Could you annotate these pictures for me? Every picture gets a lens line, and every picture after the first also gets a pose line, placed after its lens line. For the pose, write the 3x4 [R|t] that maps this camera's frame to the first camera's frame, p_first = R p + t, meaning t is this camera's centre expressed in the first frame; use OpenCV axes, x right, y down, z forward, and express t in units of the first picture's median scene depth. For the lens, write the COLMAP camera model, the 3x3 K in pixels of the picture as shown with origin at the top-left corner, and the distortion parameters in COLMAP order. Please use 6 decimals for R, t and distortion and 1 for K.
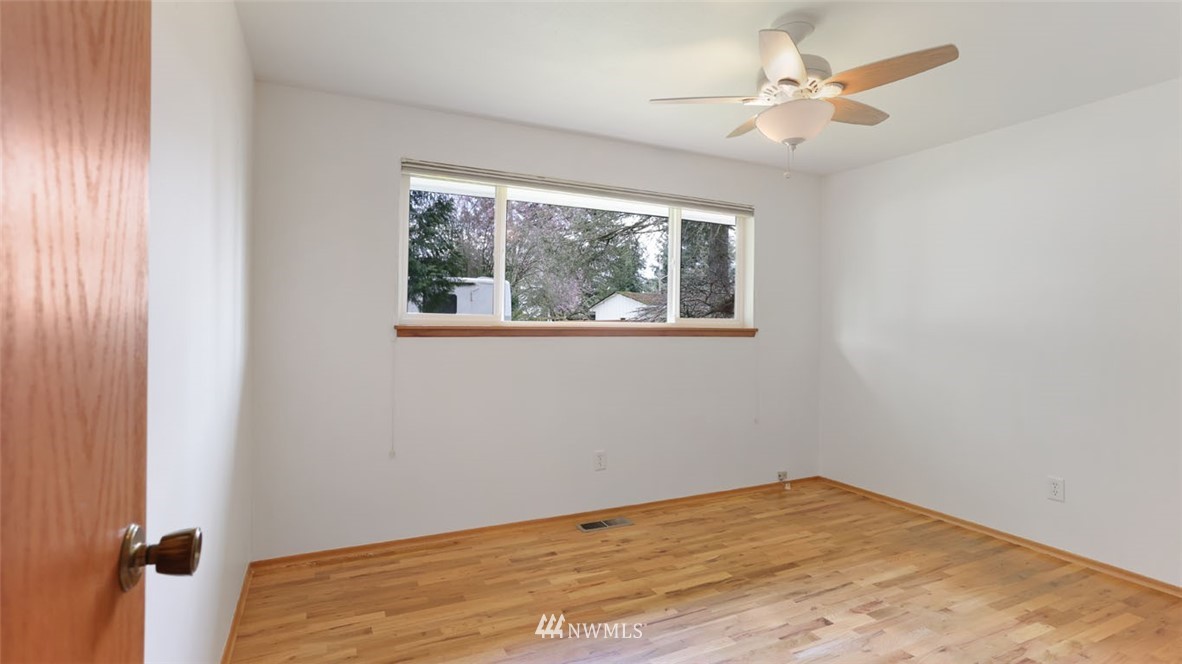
lens RADIAL K [[576.1, 0, 590.0], [0, 576.1, 339.3], [0, 0, 1]] dist [-0.039313, 0.018386]
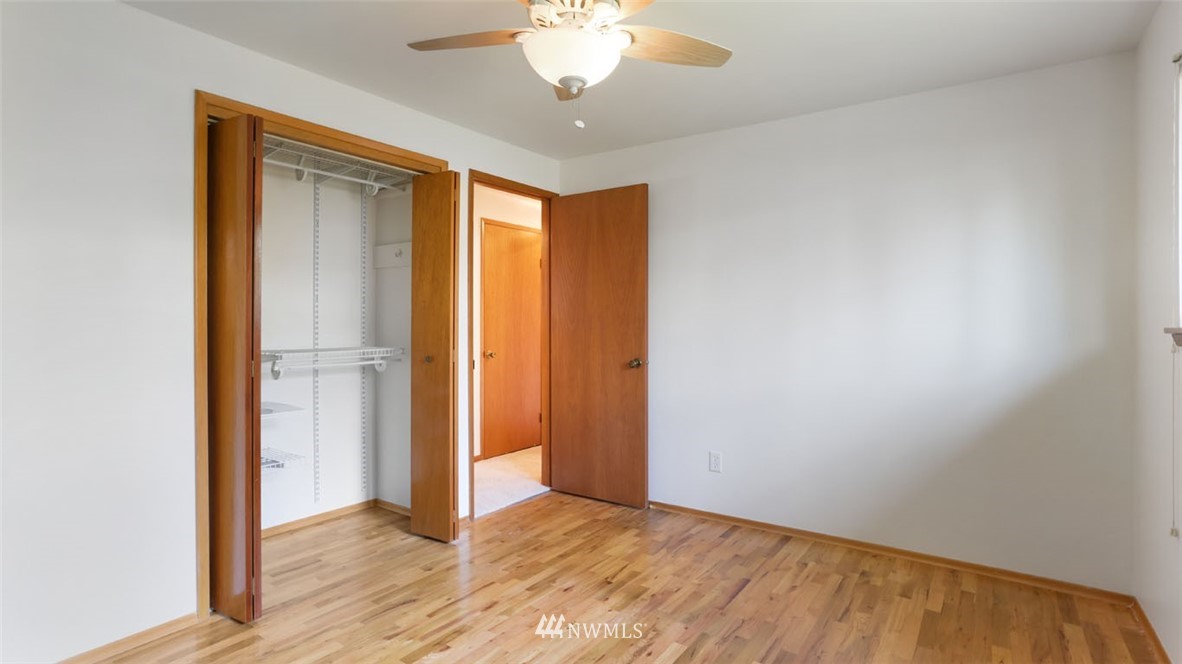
lens RADIAL K [[576.1, 0, 583.2], [0, 576.1, 311.2], [0, 0, 1]] dist [-0.039313, 0.018386]
pose [[-0.882725, -0.018132, -0.469540, 0.583966], [-0.020660, 0.999787, 0.000233, -0.029775], [0.469436, 0.009907, -0.882911, 1.396293]]
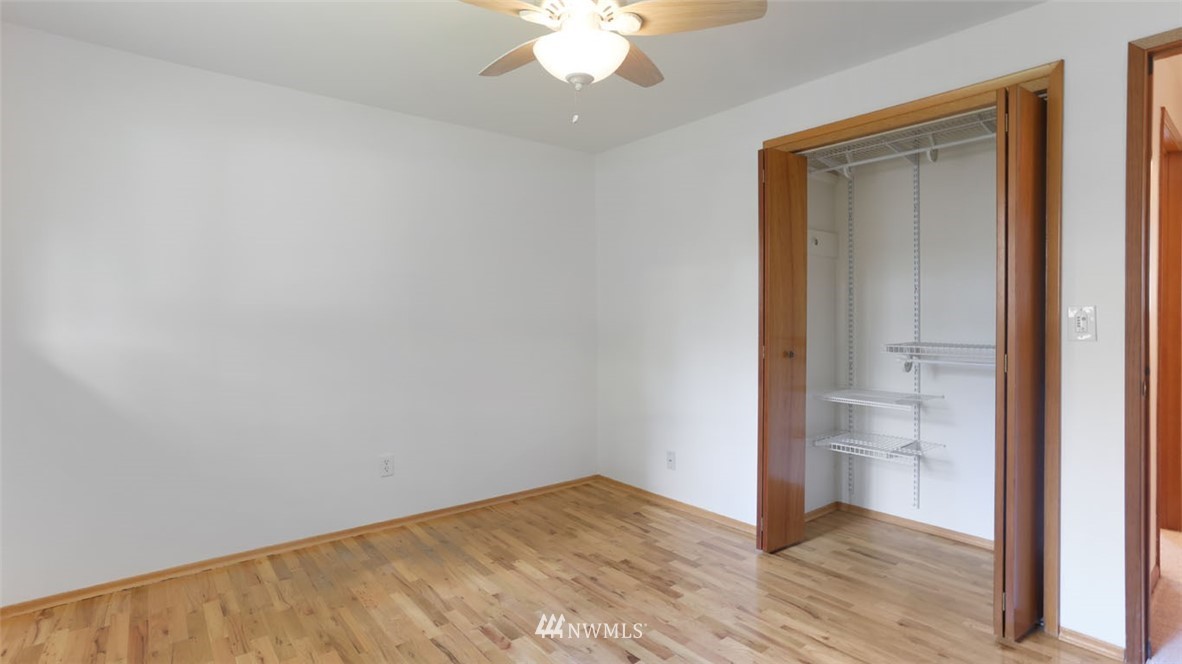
lens RADIAL K [[576.1, 0, 618.5], [0, 576.1, 314.1], [0, 0, 1]] dist [-0.039313, 0.018386]
pose [[-0.248147, -0.007867, 0.968691, -0.364248], [0.026103, 0.999550, 0.014804, -0.027043], [-0.968371, 0.028959, -0.247830, 0.938147]]
